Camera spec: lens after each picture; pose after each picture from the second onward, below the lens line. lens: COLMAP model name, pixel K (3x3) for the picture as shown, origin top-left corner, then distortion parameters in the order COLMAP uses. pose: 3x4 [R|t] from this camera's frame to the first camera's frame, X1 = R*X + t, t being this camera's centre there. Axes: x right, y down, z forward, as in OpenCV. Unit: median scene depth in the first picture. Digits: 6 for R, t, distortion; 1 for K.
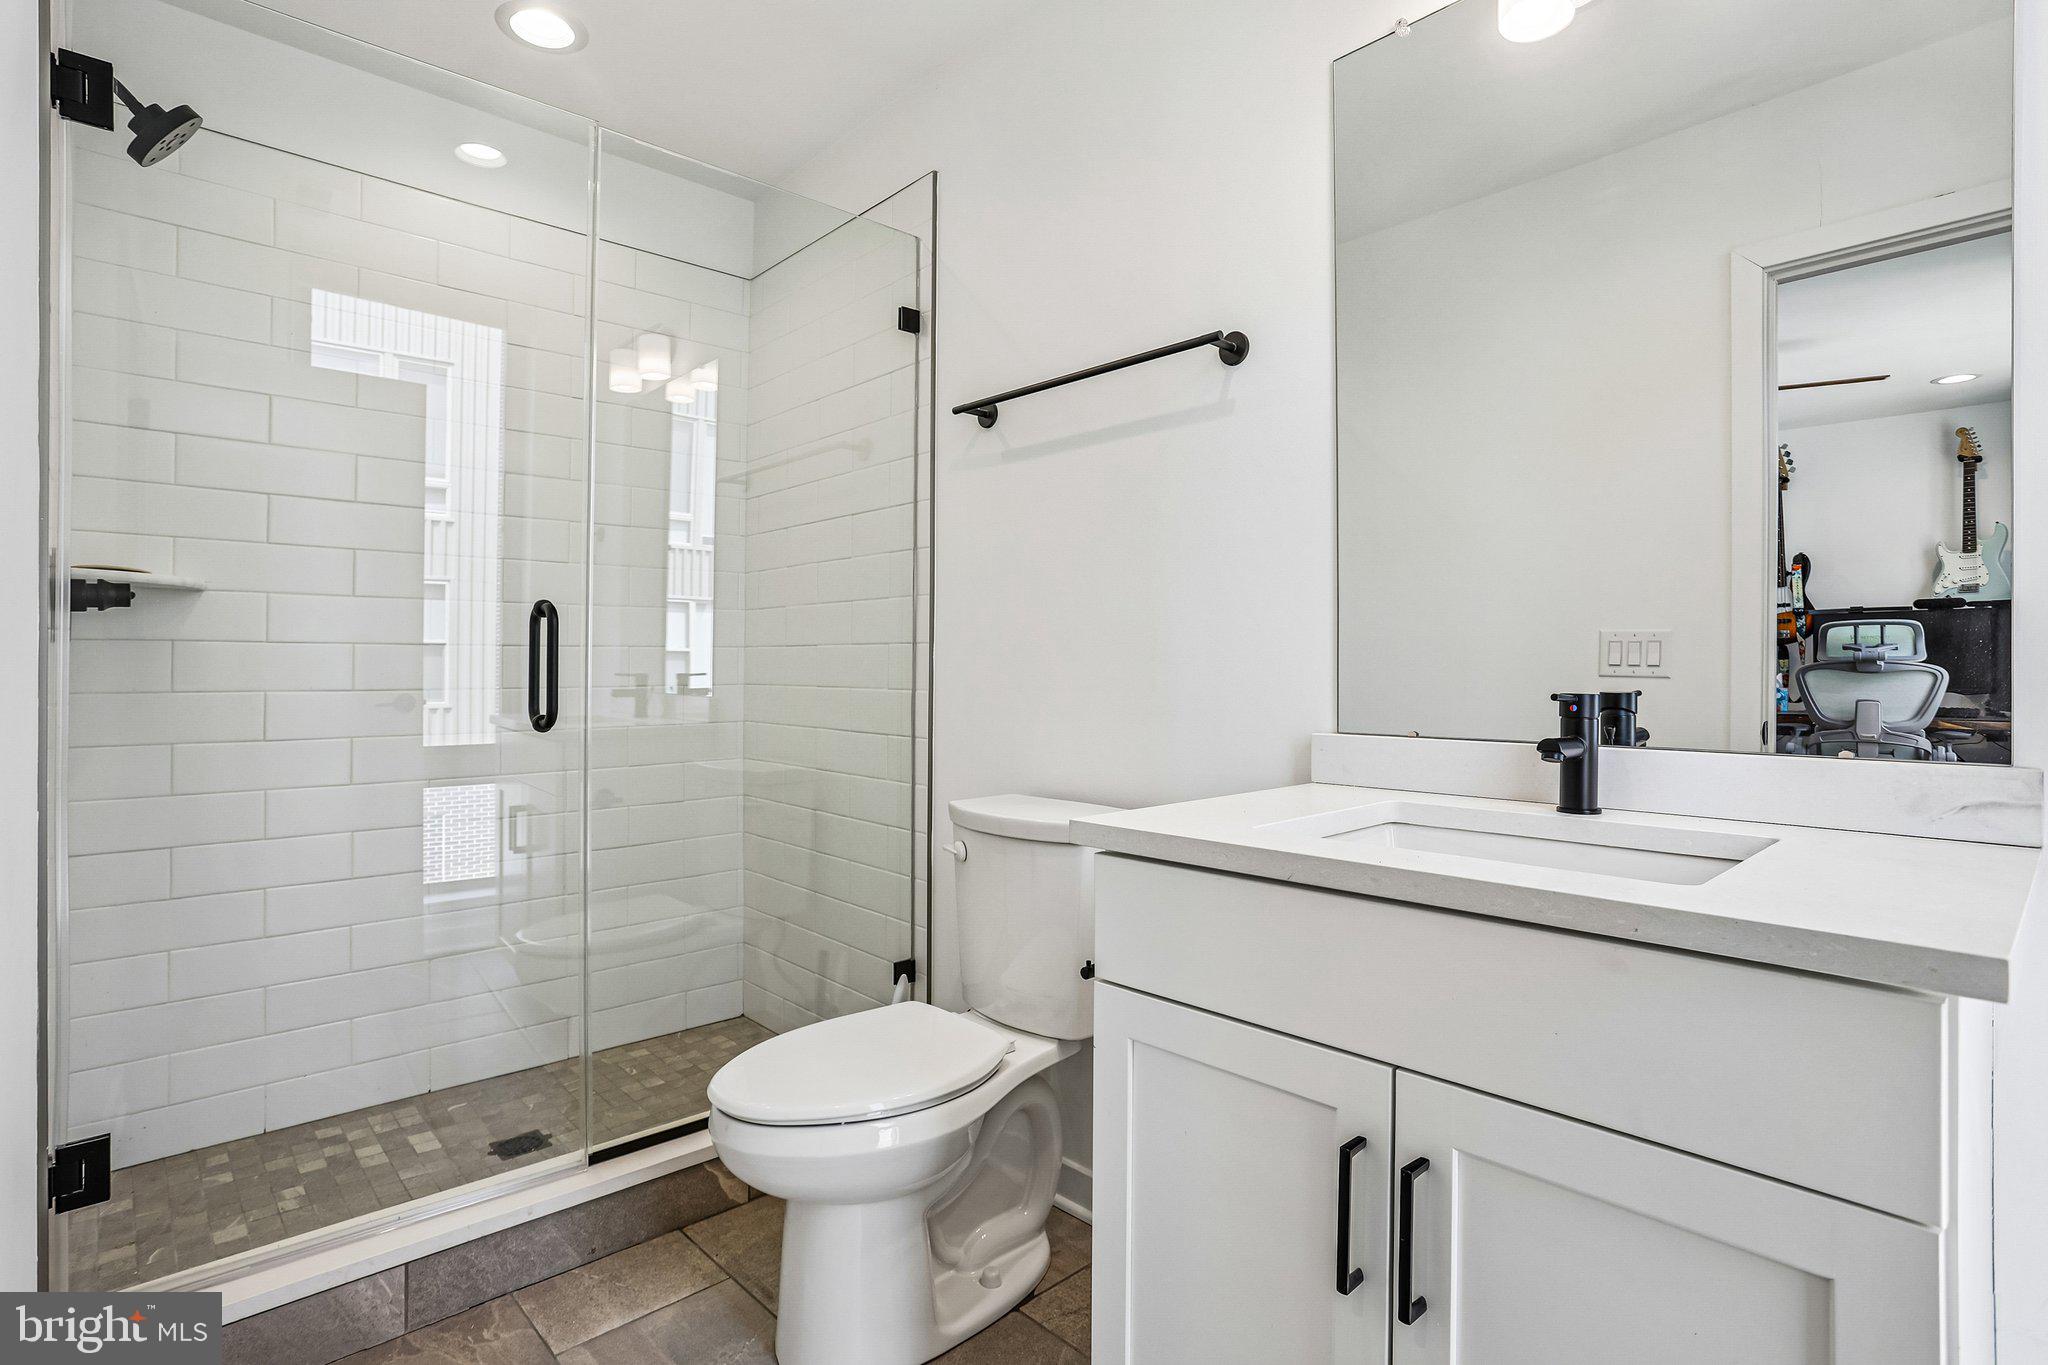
lens RADIAL K [[1006.1, 0, 1005.5], [0, 1006.1, 667.6], [0, 0, 1]] dist [-0.057391, 0.028433]
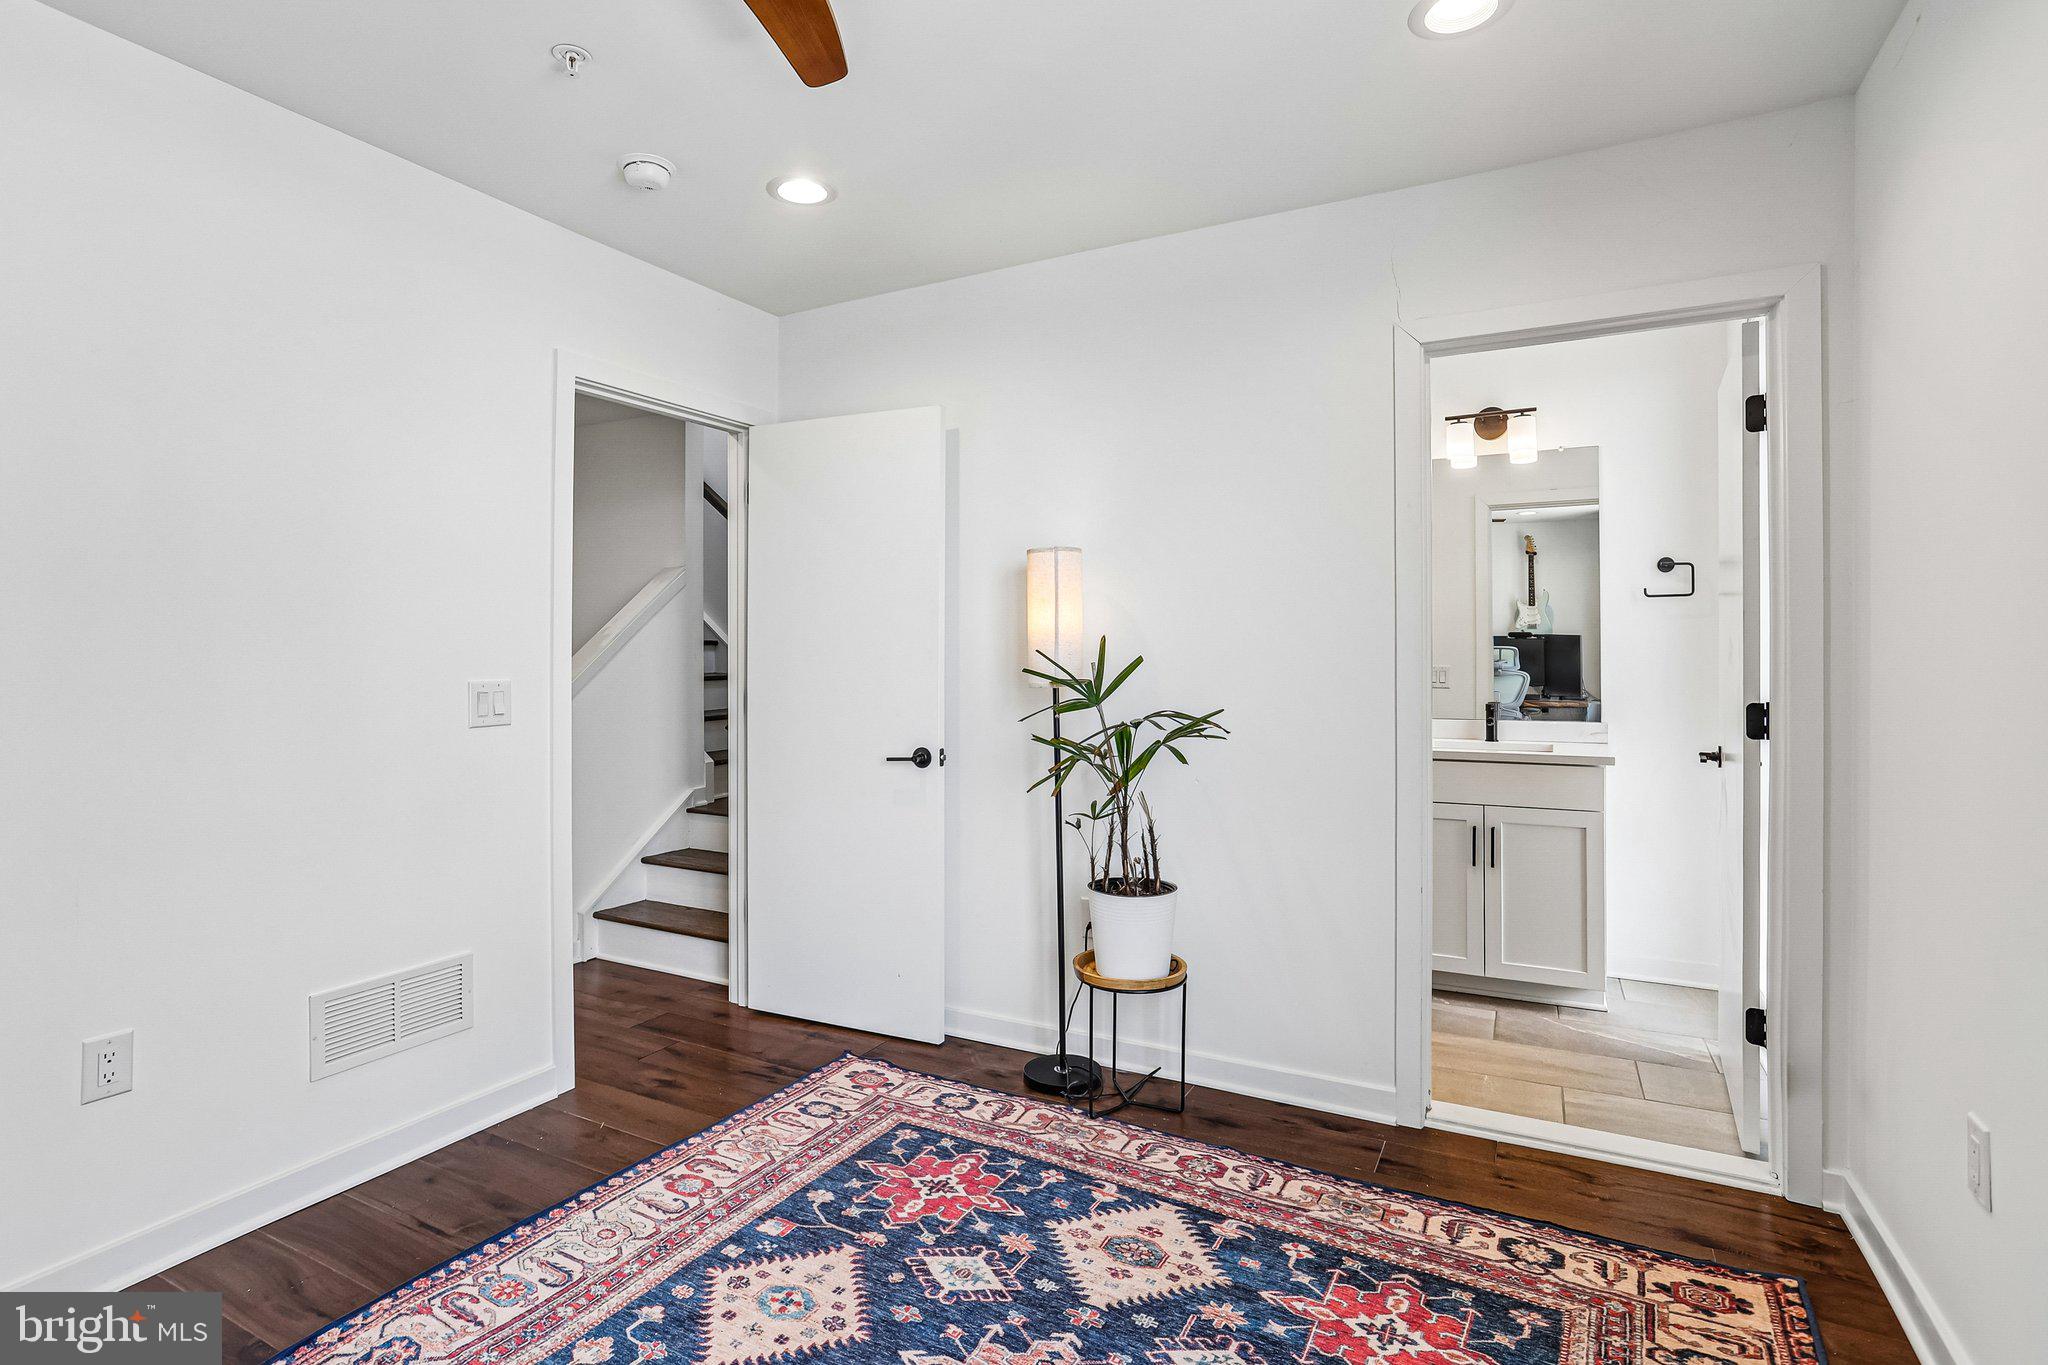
lens RADIAL K [[1006.1, 0, 1005.5], [0, 1006.1, 667.6], [0, 0, 1]] dist [-0.057391, 0.028433]
pose [[0.945153, -0.013998, 0.326329, -0.586585], [0.010001, 0.999853, 0.013923, -0.045755], [-0.326476, -0.009896, 0.945154, -0.455899]]
